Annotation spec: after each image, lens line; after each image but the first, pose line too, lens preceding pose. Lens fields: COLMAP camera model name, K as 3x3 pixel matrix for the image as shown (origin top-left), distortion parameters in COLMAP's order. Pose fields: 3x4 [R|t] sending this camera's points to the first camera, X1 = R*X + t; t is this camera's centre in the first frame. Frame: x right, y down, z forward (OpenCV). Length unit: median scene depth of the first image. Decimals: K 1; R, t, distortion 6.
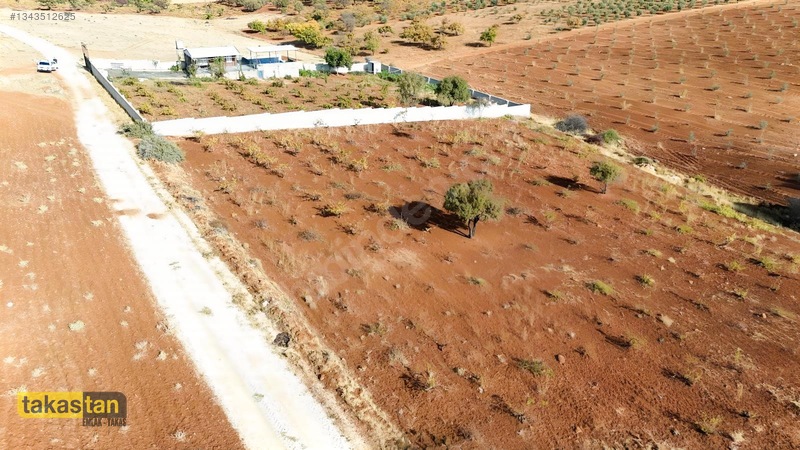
lens RADIAL K [[602.7, 0, 396.5], [0, 602.7, 223.8], [0, 0, 1]] dist [0.067965, -0.070340]
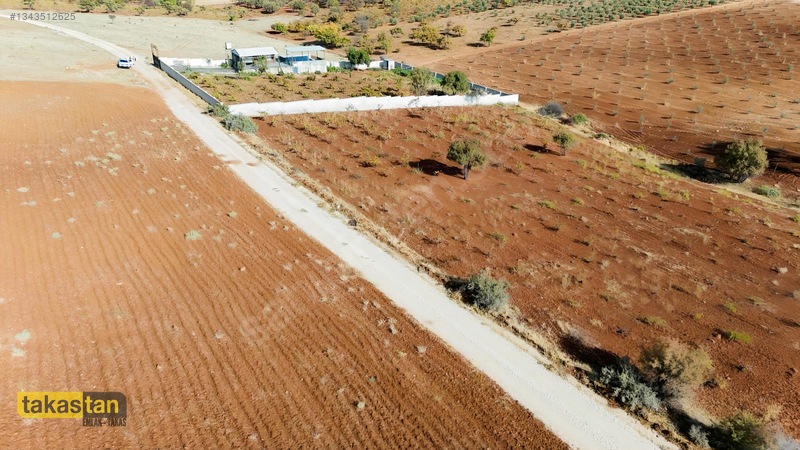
lens RADIAL K [[602.7, 0, 397.4], [0, 602.7, 223.2], [0, 0, 1]] dist [0.067965, -0.070340]
pose [[0.999979, 0.001936, -0.006141, -0.018995], [-0.001923, 0.999996, 0.002193, 0.071202], [0.006145, -0.002181, 0.999979, -0.265453]]
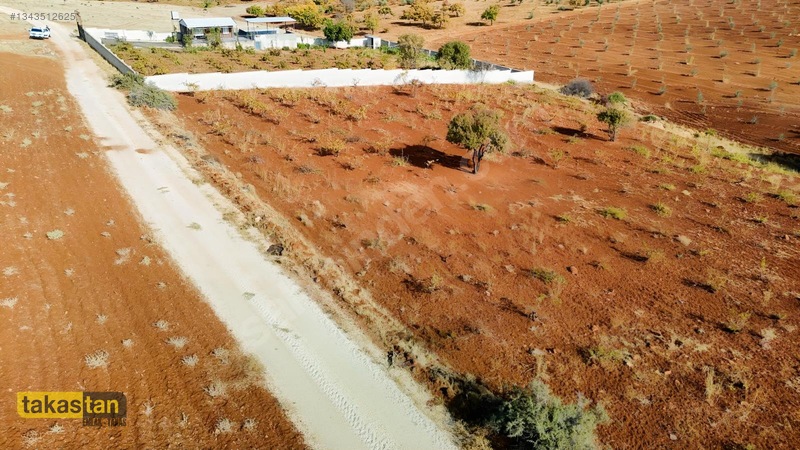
lens RADIAL K [[602.7, 0, 396.6], [0, 602.7, 224.8], [0, 0, 1]] dist [0.067965, -0.070340]
pose [[1.000000, -0.000694, 0.000439, -0.000739], [0.000694, 1.000000, 0.000008, 0.057950], [-0.000439, -0.000008, 1.000000, 0.025087]]
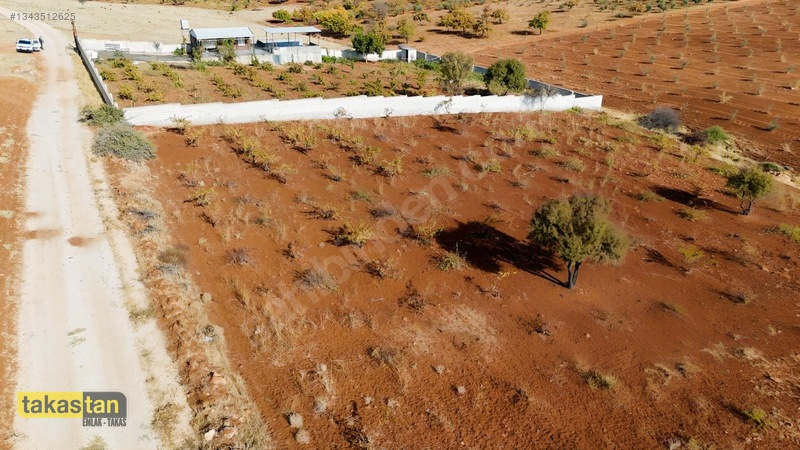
lens RADIAL K [[602.7, 0, 393.7], [0, 602.7, 223.8], [0, 0, 1]] dist [0.067965, -0.070340]
pose [[0.998575, 0.021132, -0.049012, -0.016126], [-0.021254, 0.999772, -0.001972, -0.020869], [0.048959, 0.003011, 0.998796, 0.202306]]
